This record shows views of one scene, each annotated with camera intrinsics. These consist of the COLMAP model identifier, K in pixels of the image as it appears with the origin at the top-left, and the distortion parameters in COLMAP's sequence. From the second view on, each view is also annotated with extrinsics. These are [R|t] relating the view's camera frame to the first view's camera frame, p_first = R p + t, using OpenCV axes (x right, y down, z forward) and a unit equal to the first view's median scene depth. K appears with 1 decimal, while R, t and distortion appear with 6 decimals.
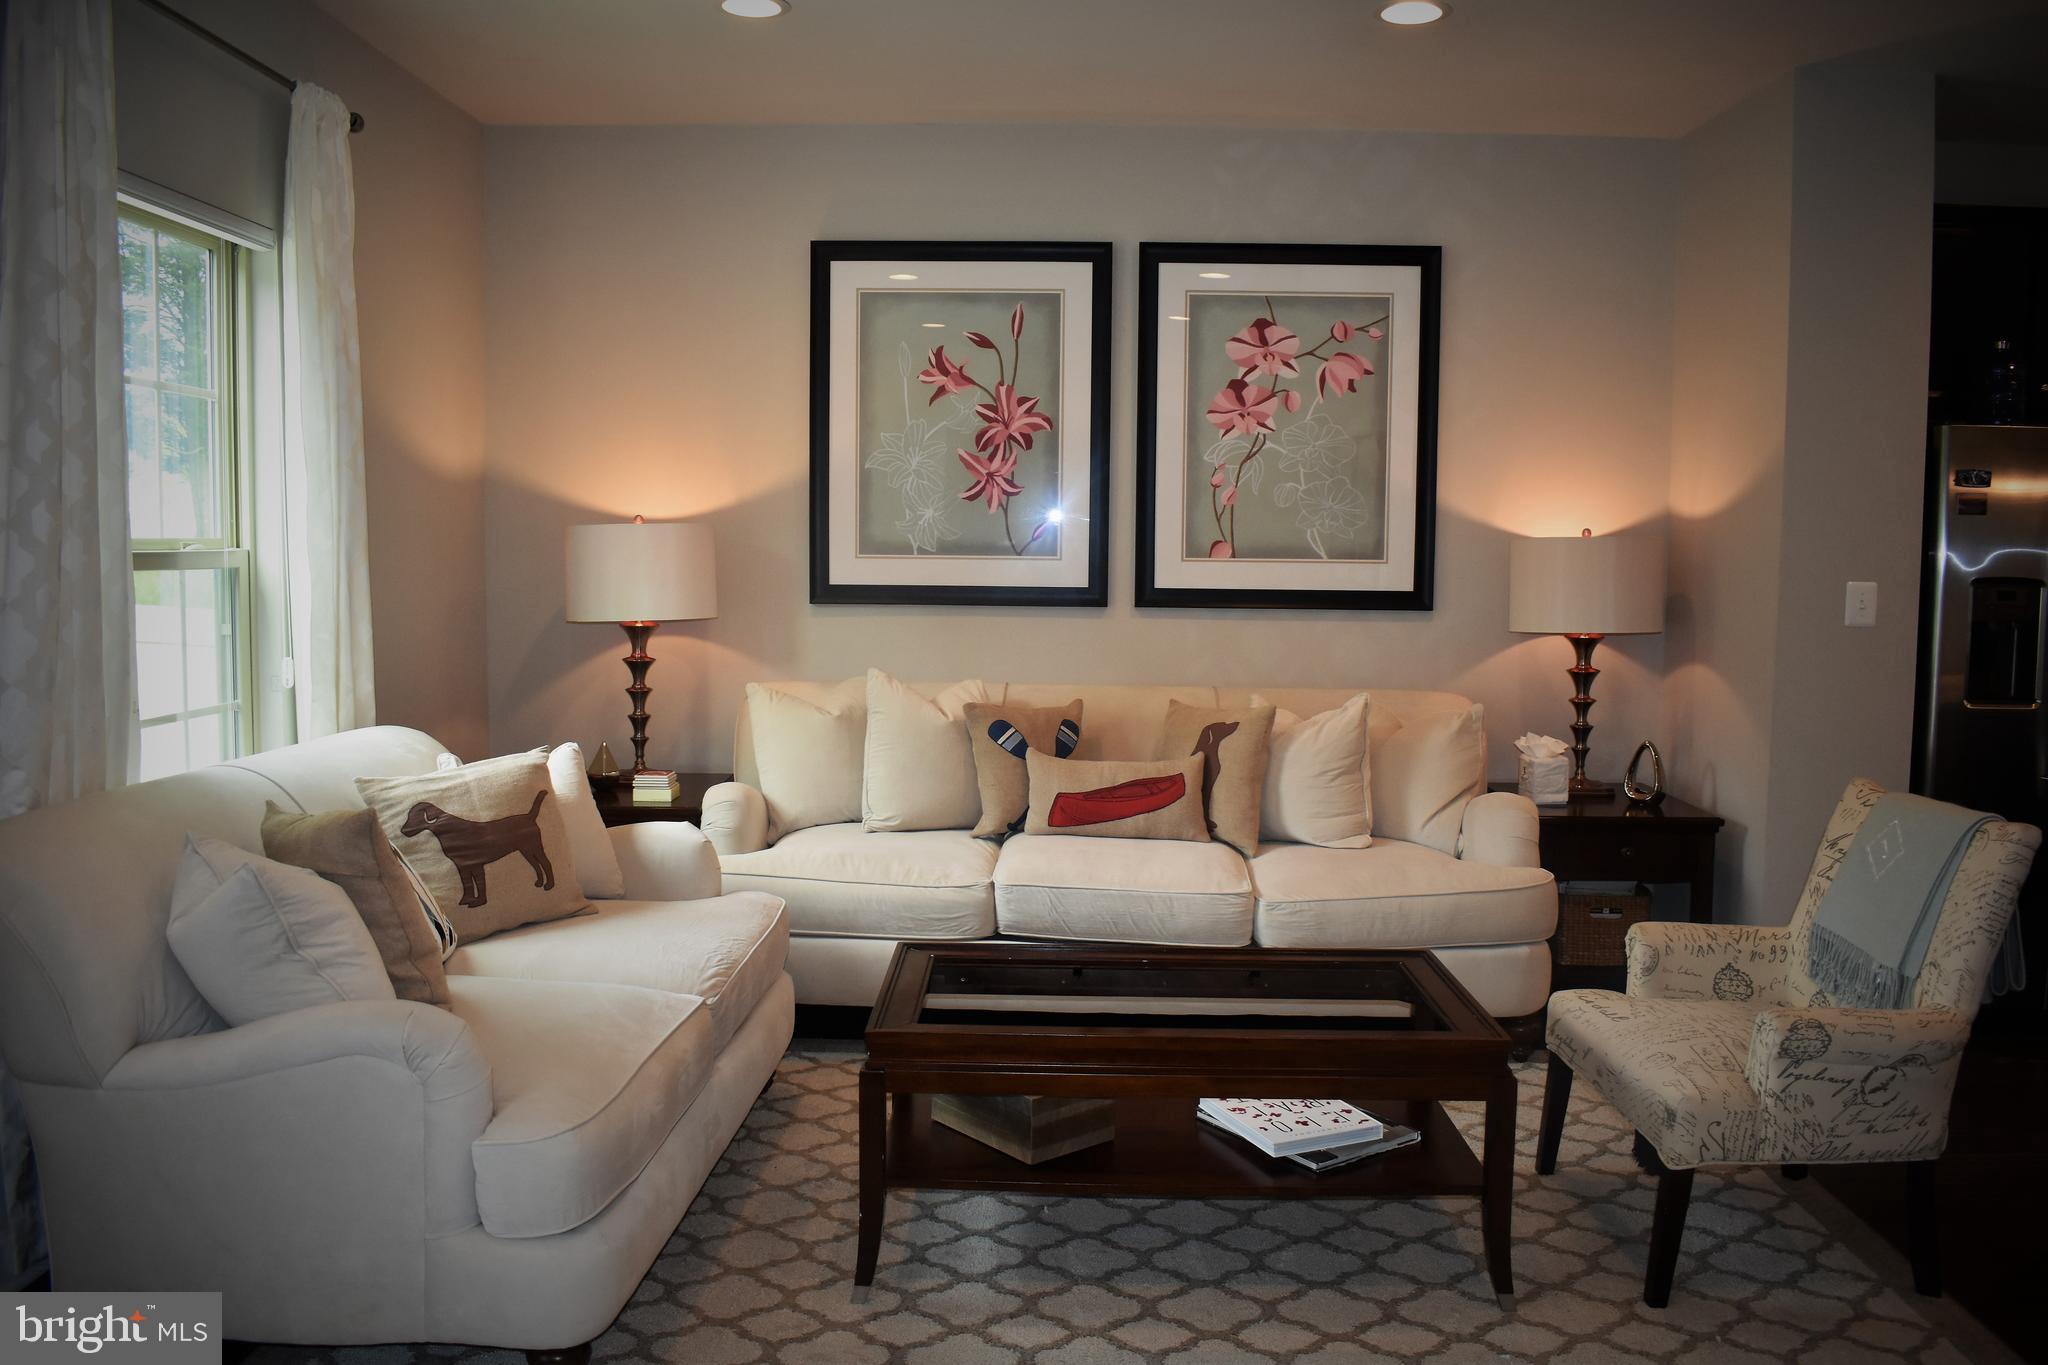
lens RADIAL K [[1628.7, 0, 1024.0], [0, 1628.7, 682.5], [0, 0, 1]] dist [-0.095902, 0.006680]
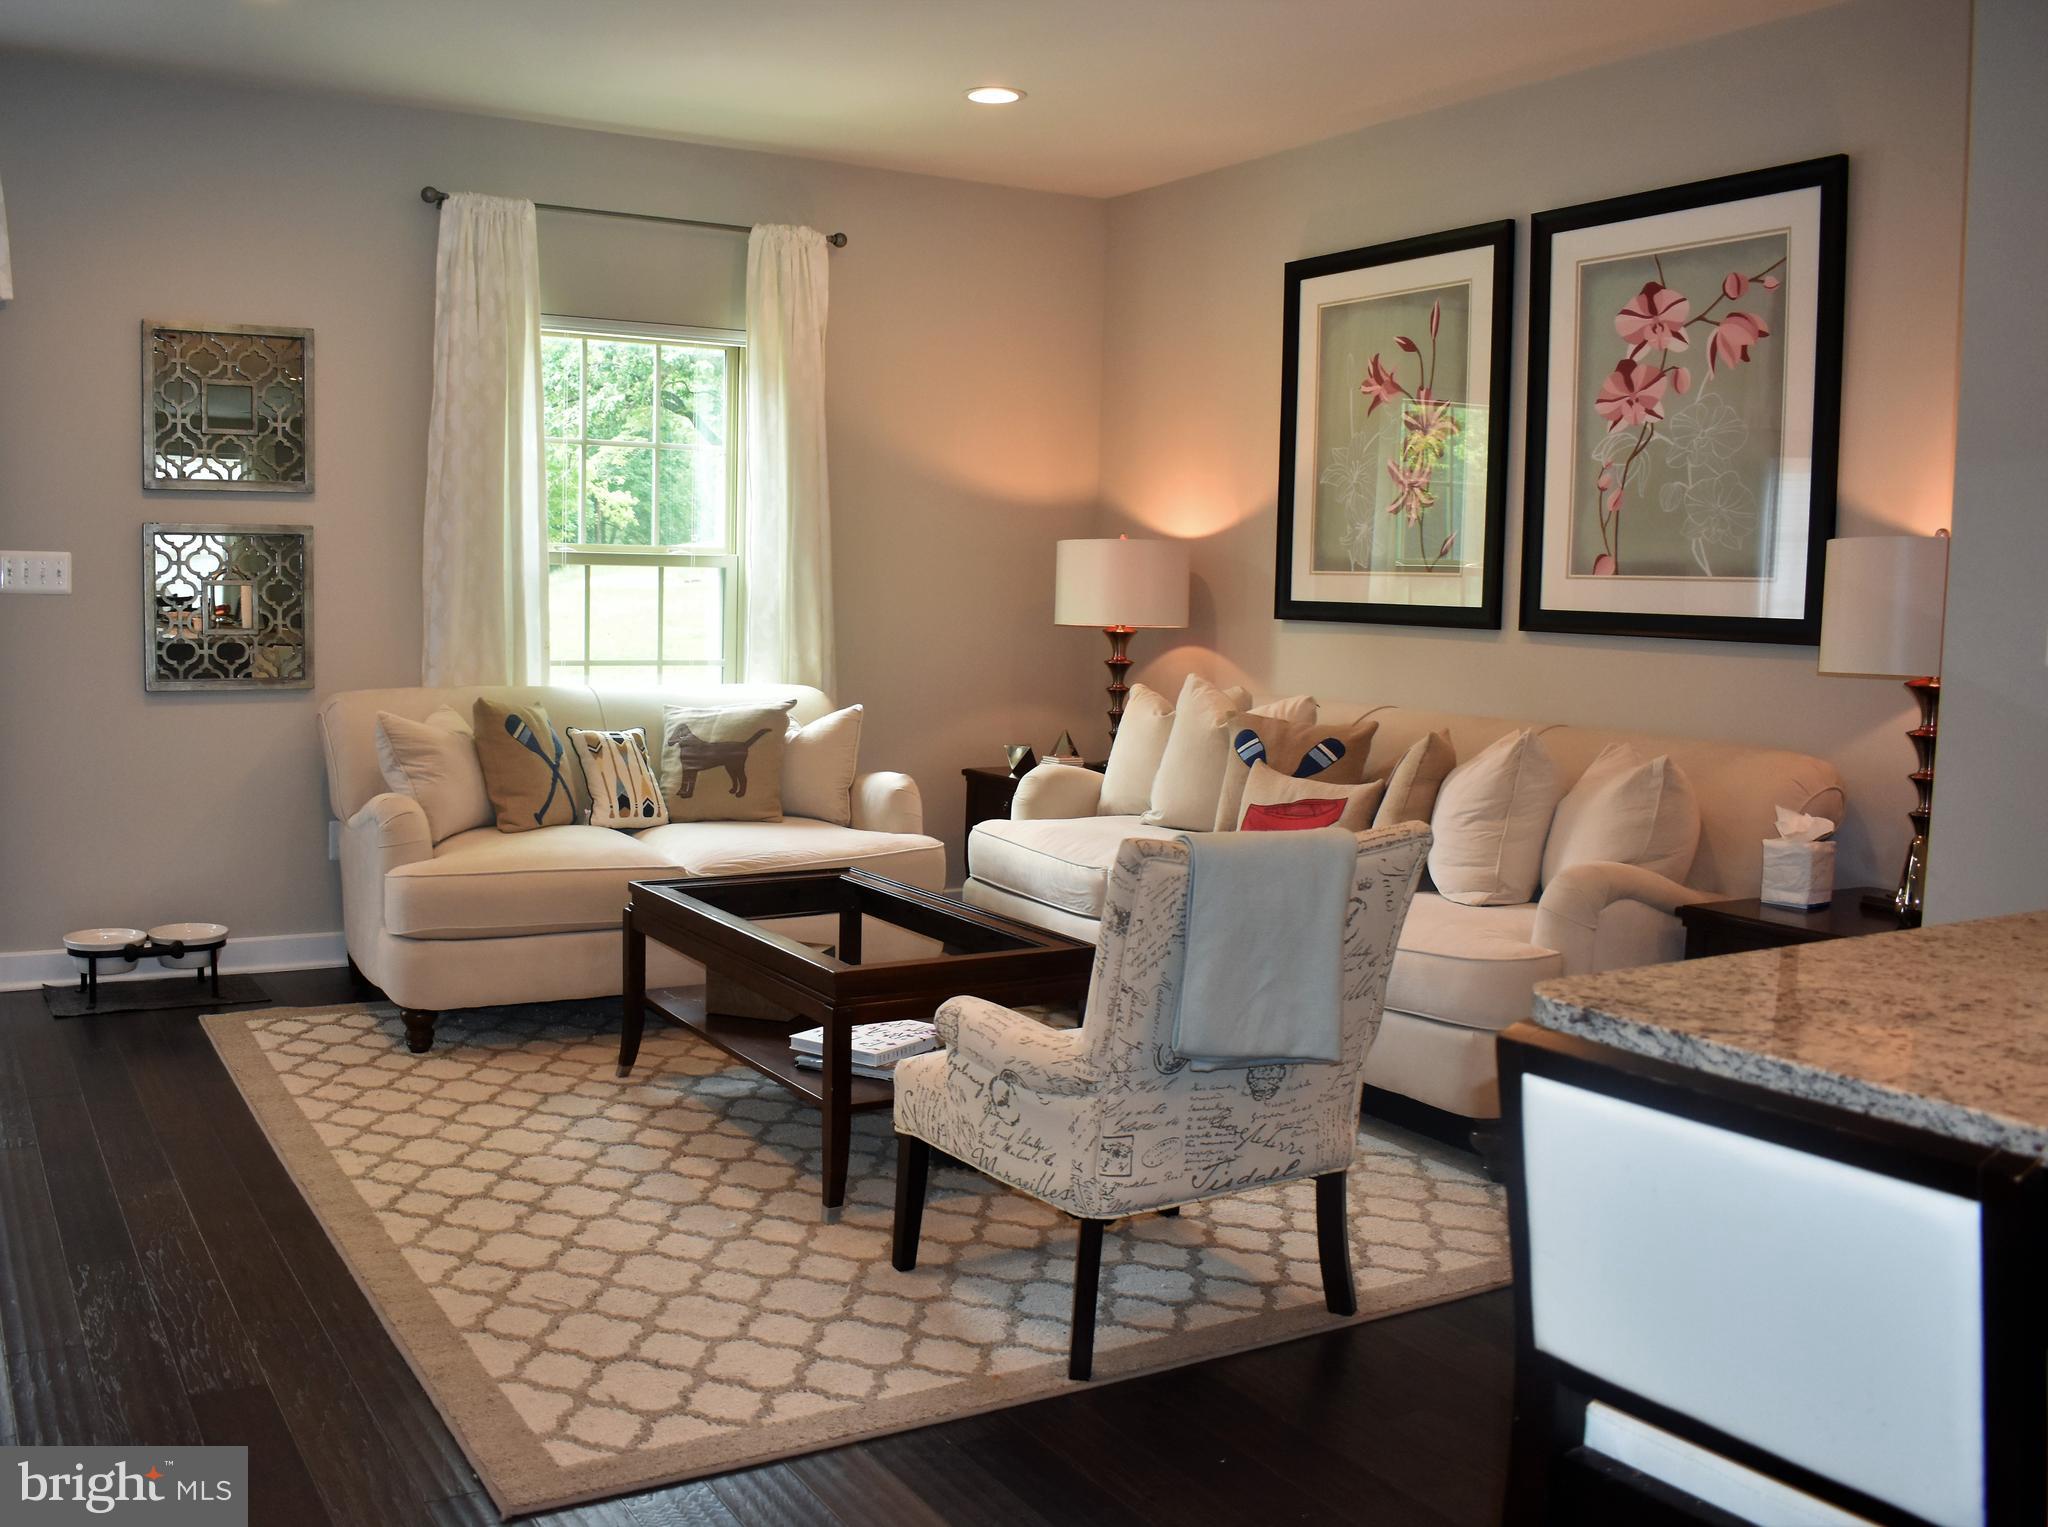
lens RADIAL K [[2005.5, 0, 1024.3], [0, 2005.5, 802.7], [0, 0, 1]] dist [-0.098093, 0.010050]
pose [[0.492272, 0.094161, -0.865333, 0.885061], [-0.091332, 0.994232, 0.056230, 0.010041], [0.865636, 0.051352, 0.498033, 0.241399]]
